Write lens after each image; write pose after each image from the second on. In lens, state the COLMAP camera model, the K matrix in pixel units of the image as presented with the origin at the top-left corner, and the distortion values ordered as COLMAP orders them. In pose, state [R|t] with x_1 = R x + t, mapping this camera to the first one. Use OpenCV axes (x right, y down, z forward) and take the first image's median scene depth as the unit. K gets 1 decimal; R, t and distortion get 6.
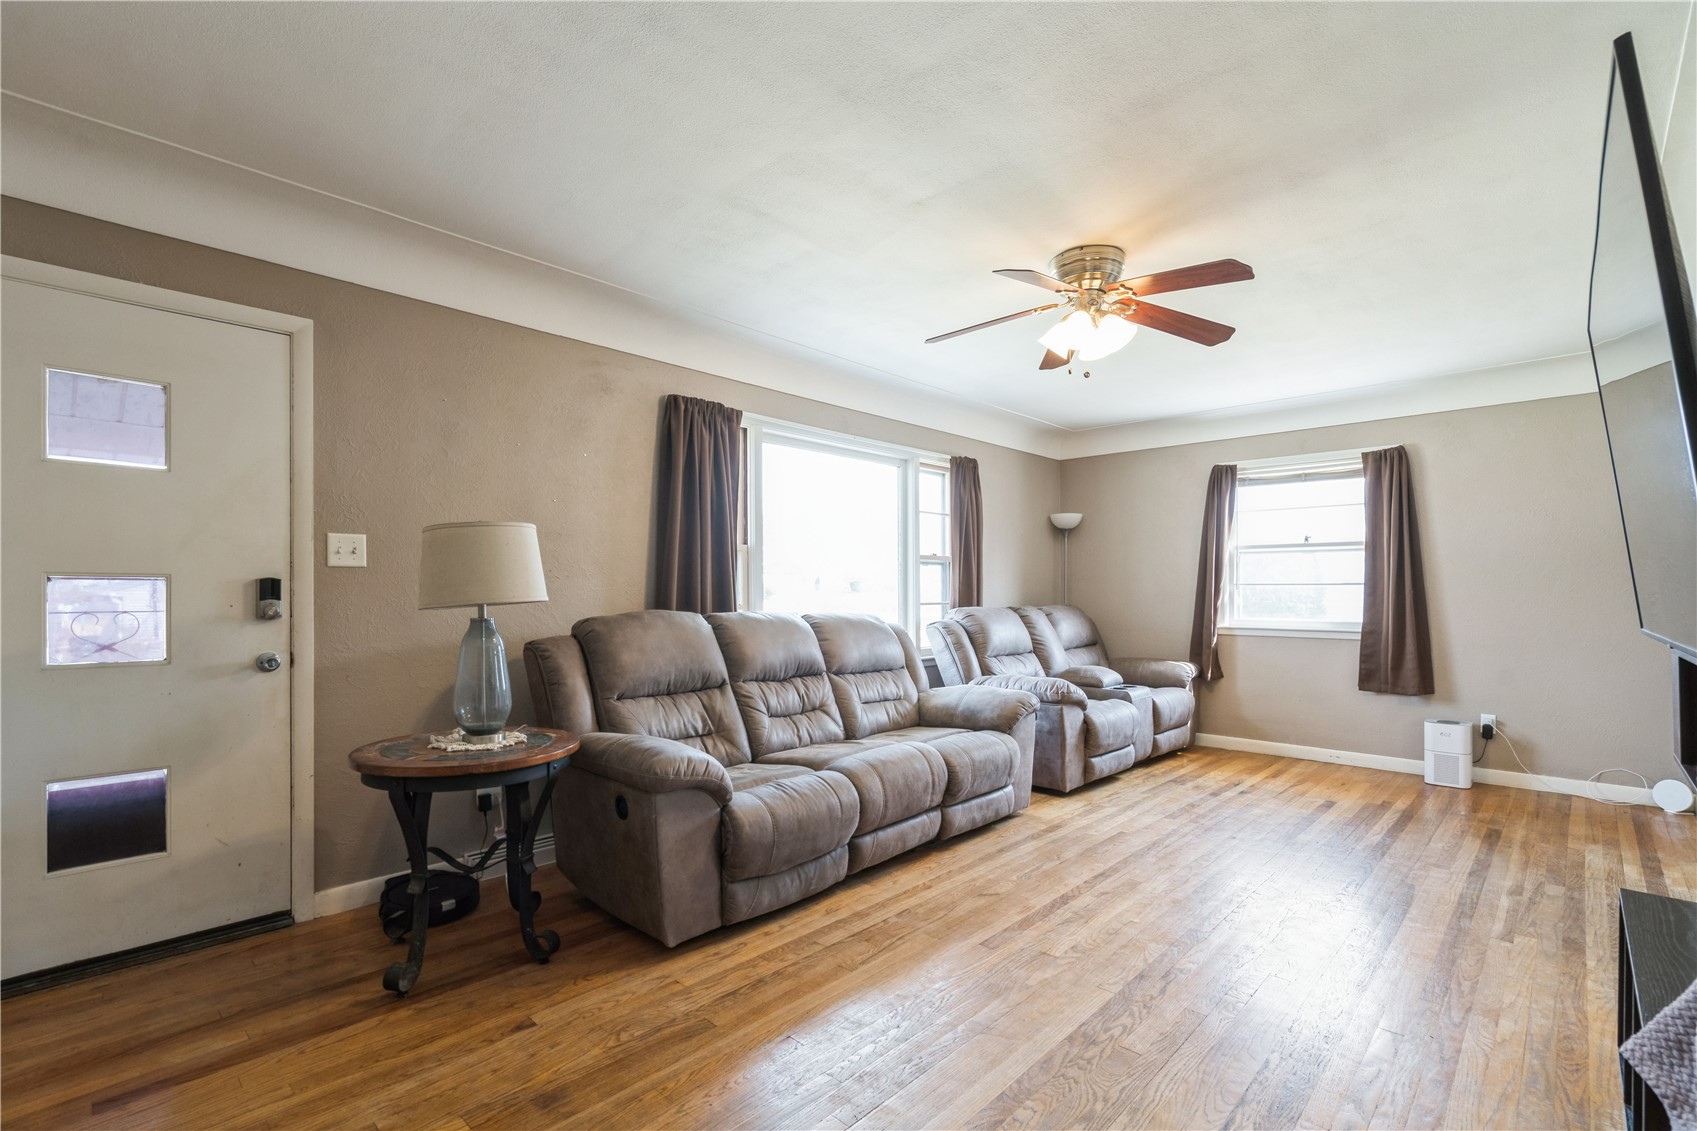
lens RADIAL K [[778.6, 0, 845.5], [0, 778.6, 590.3], [0, 0, 1]] dist [-0.002274, -0.000041]
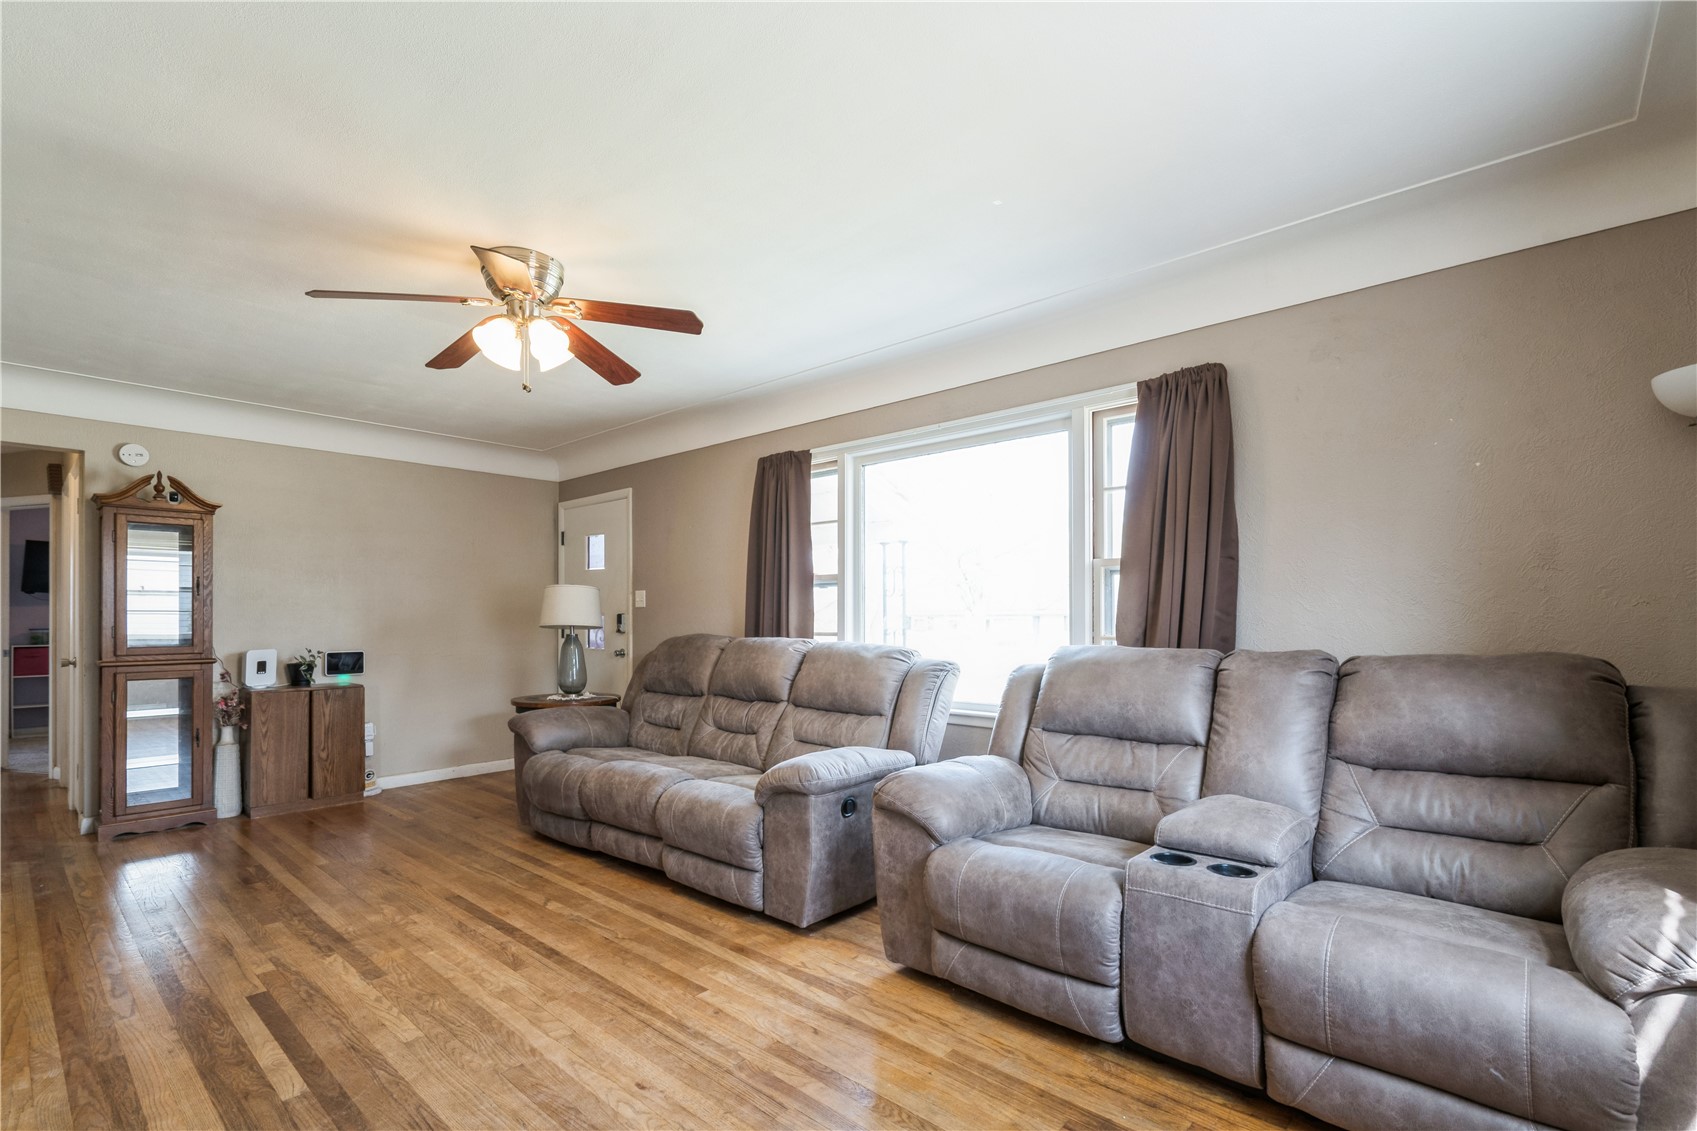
lens RADIAL K [[788.2, 0, 847.0], [0, 788.2, 619.3], [0, 0, 1]] dist [-0.003970, -0.000392]
pose [[0.020300, -0.000204, -0.999794, 0.853637], [0.004050, 0.999992, -0.000121, 0.001303], [0.999786, -0.004046, 0.020301, 0.930349]]
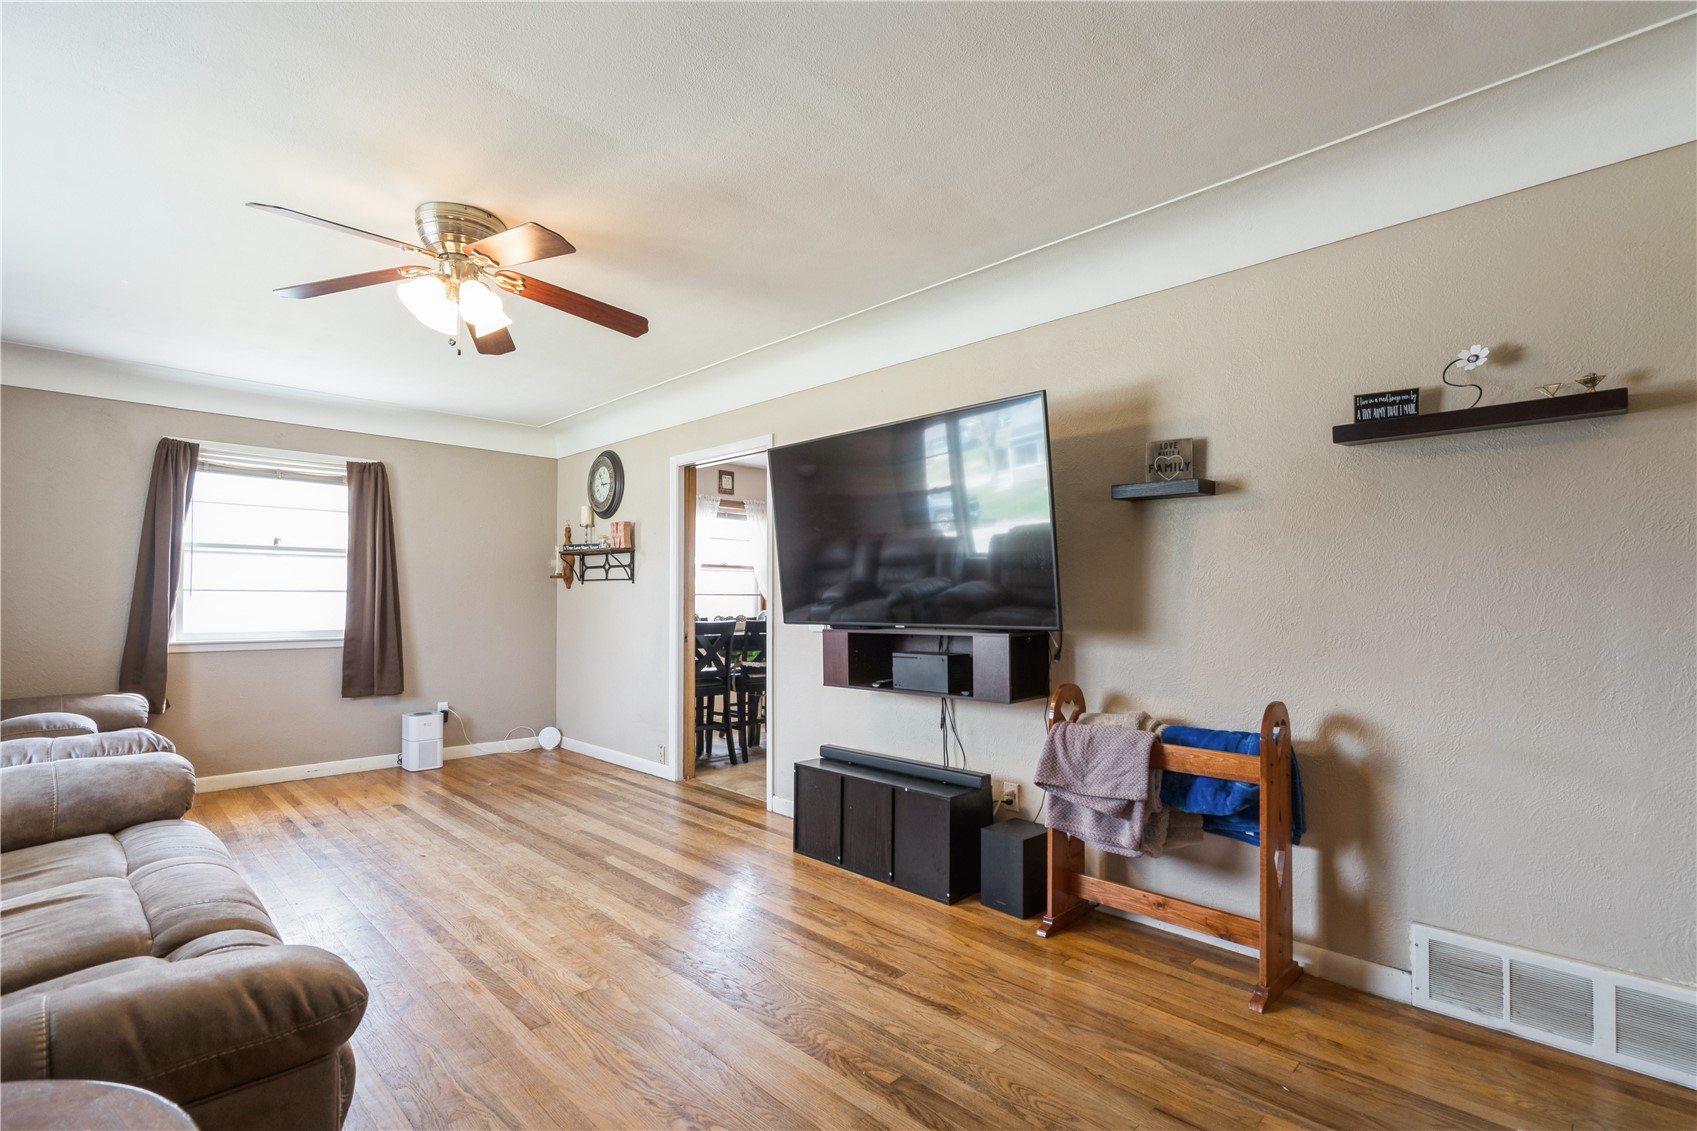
lens RADIAL K [[778.6, 0, 845.5], [0, 778.6, 590.3], [0, 0, 1]] dist [-0.002274, -0.000041]
pose [[0.025127, 0.009771, 0.999637, -0.373428], [-0.004119, 0.999945, -0.009670, -0.003004], [-0.999676, -0.003874, 0.025166, 0.372773]]
